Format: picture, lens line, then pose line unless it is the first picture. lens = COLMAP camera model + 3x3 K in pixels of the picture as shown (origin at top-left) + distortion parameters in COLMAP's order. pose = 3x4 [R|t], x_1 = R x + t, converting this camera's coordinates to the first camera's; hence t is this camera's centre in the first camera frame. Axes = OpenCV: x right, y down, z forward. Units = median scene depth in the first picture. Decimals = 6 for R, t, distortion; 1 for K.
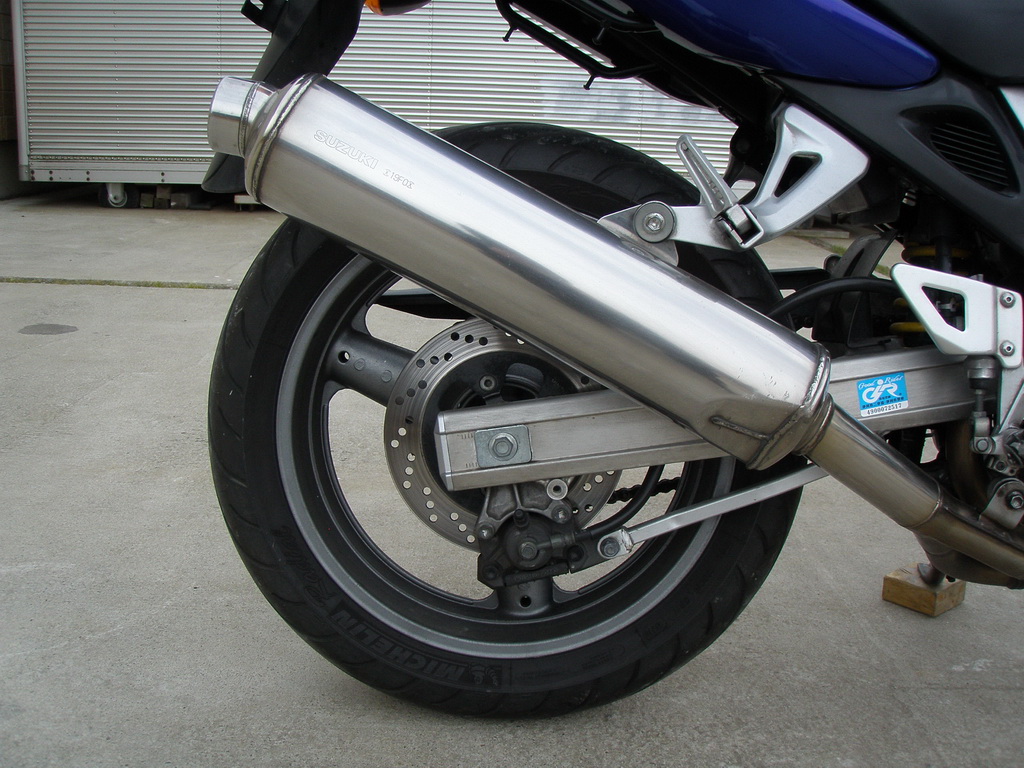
lens RADIAL K [[1136.2, 0, 505.5], [0, 1136.2, 393.3], [0, 0, 1]] dist [-0.150776, 0.000000]
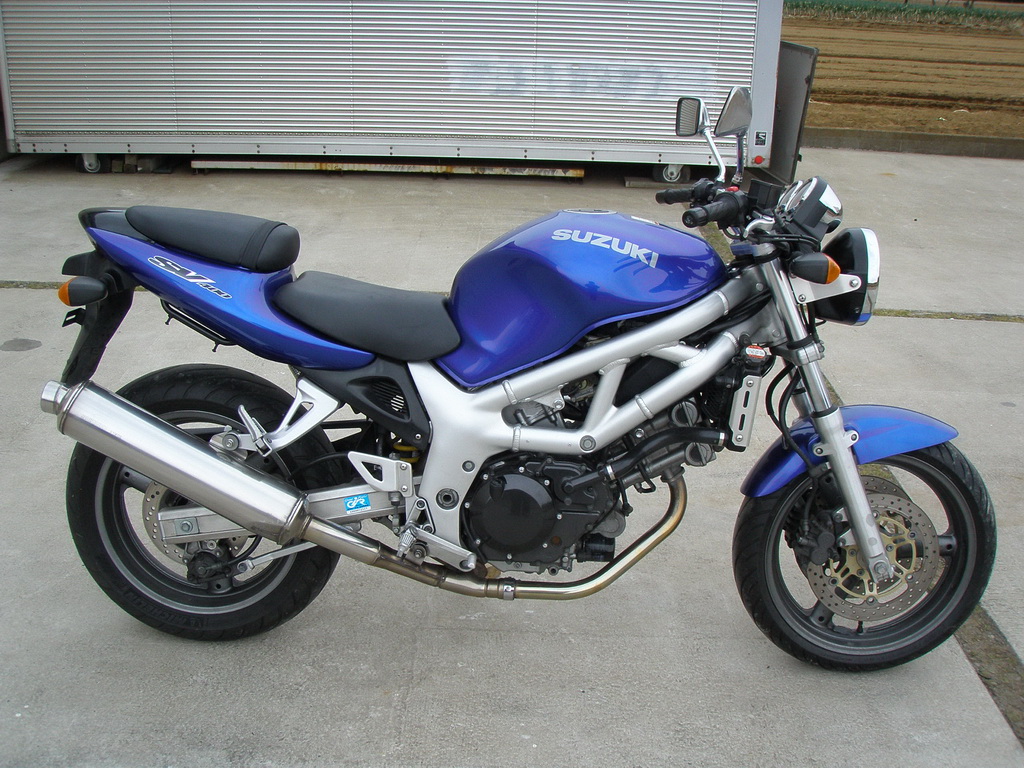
lens RADIAL K [[1136.2, 0, 508.2], [0, 1136.2, 405.6], [0, 0, 1]] dist [-0.150776, 0.000000]
pose [[0.999905, -0.003566, -0.013309, 0.618186], [0.005269, 0.991475, 0.130189, -0.442068], [0.012731, -0.130247, 0.991400, -1.074598]]
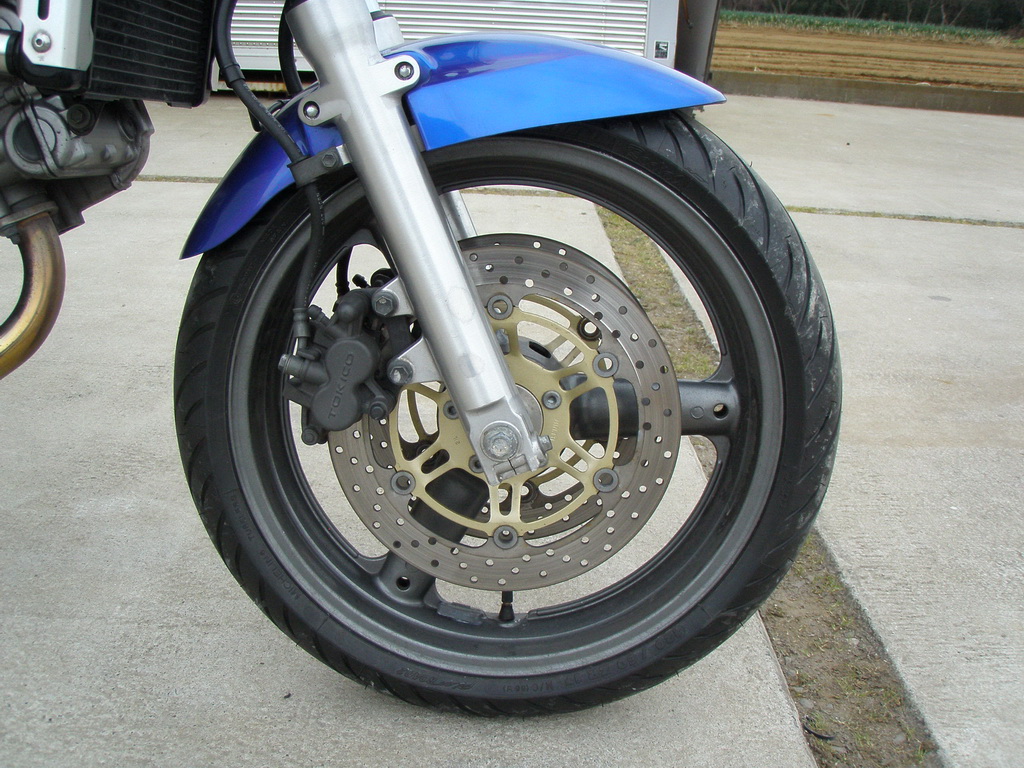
lens RADIAL K [[1136.2, 0, 461.4], [0, 1136.2, 452.0], [0, 0, 1]] dist [-0.150776, 0.000000]
pose [[0.999546, 0.013610, -0.026882, 1.265876], [-0.009490, 0.988965, 0.147844, 0.016130], [0.028598, -0.147522, 0.988645, 0.152981]]
